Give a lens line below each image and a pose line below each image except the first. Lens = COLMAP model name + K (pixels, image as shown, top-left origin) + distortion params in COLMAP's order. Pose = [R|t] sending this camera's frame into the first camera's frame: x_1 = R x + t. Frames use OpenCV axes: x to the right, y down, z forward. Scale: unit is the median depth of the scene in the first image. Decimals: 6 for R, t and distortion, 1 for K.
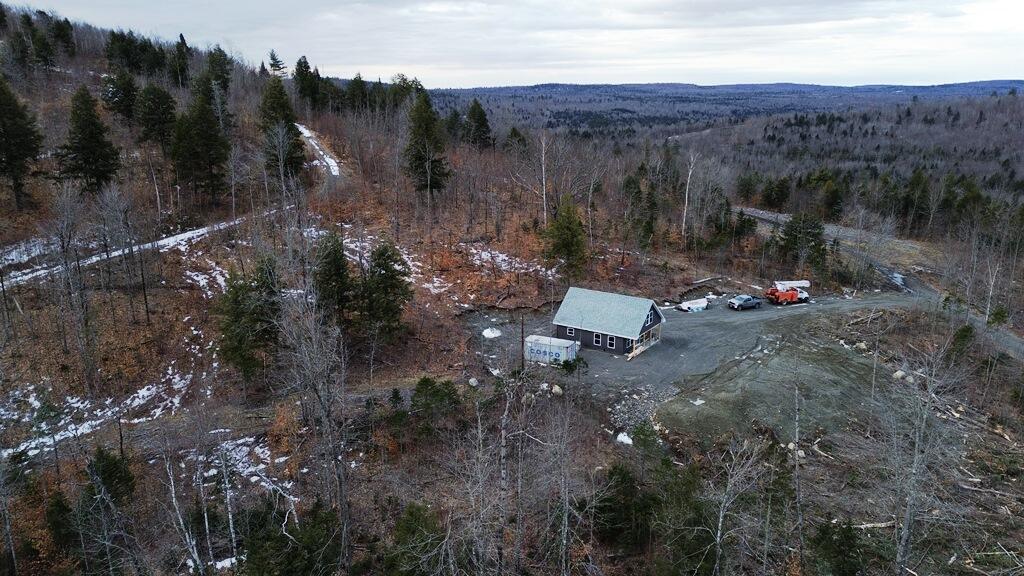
lens RADIAL K [[723.5, 0, 512.0], [0, 723.5, 288.0], [0, 0, 1]] dist [0.075935, -0.077884]
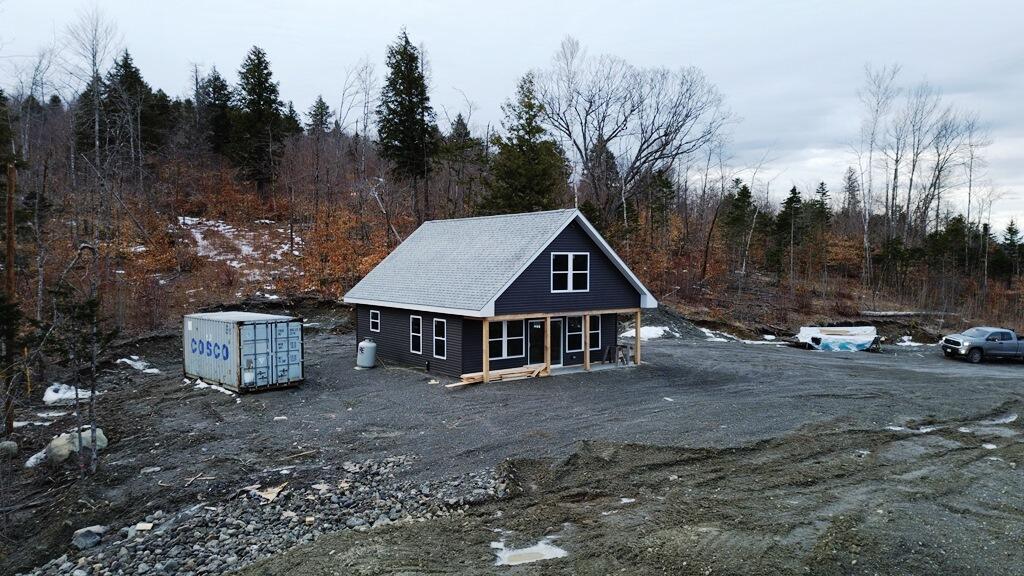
lens RADIAL K [[723.5, 0, 512.0], [0, 723.5, 288.0], [0, 0, 1]] dist [0.075935, -0.077884]
pose [[0.939903, 0.016487, -0.341043, 0.222976], [-0.089722, 0.975657, -0.200106, 0.092238], [0.329442, 0.218680, 0.918503, 0.583024]]
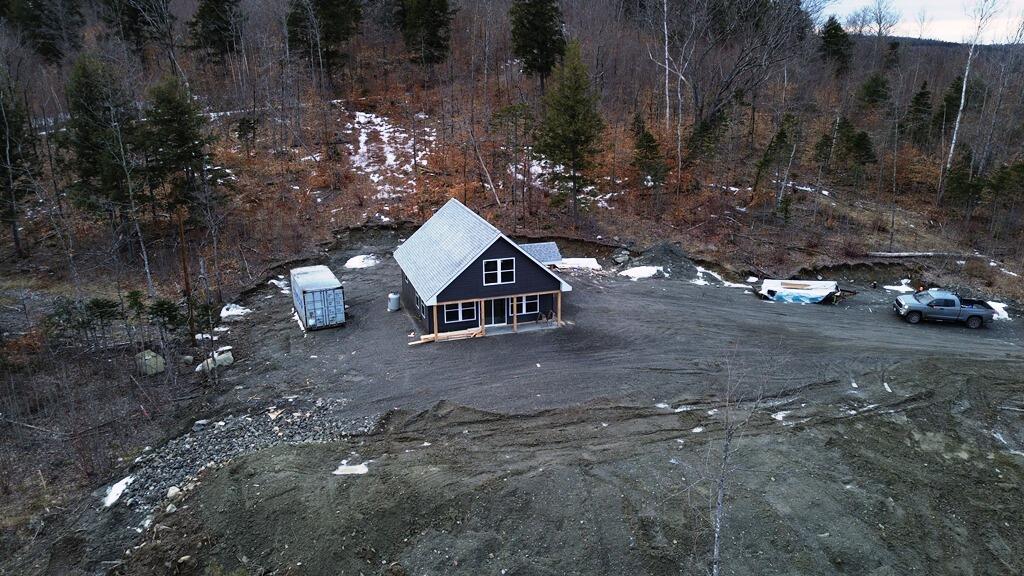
lens RADIAL K [[723.5, 0, 512.0], [0, 723.5, 288.0], [0, 0, 1]] dist [0.075935, -0.077884]
pose [[0.786050, 0.180538, -0.591213, 0.388595], [-0.153119, 0.983461, 0.096738, 0.004700], [0.598900, 0.014485, 0.800693, 0.519923]]
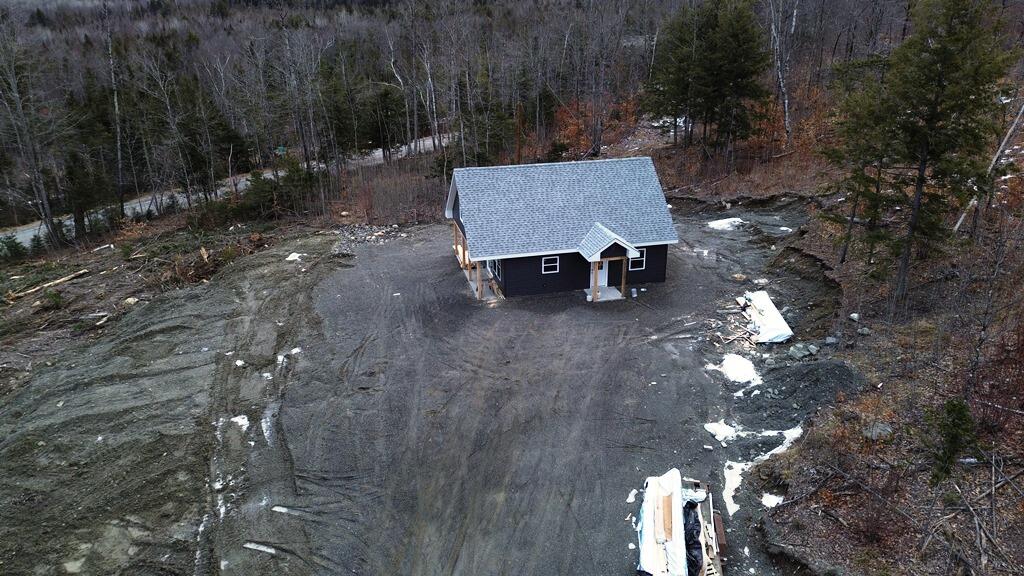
lens RADIAL K [[723.5, 0, 512.0], [0, 723.5, 288.0], [0, 0, 1]] dist [0.075935, -0.077884]
pose [[-0.674261, 0.282316, -0.682400, 0.405587], [-0.180680, 0.832897, 0.523103, -0.133151], [0.716050, 0.476004, -0.510581, 1.051529]]
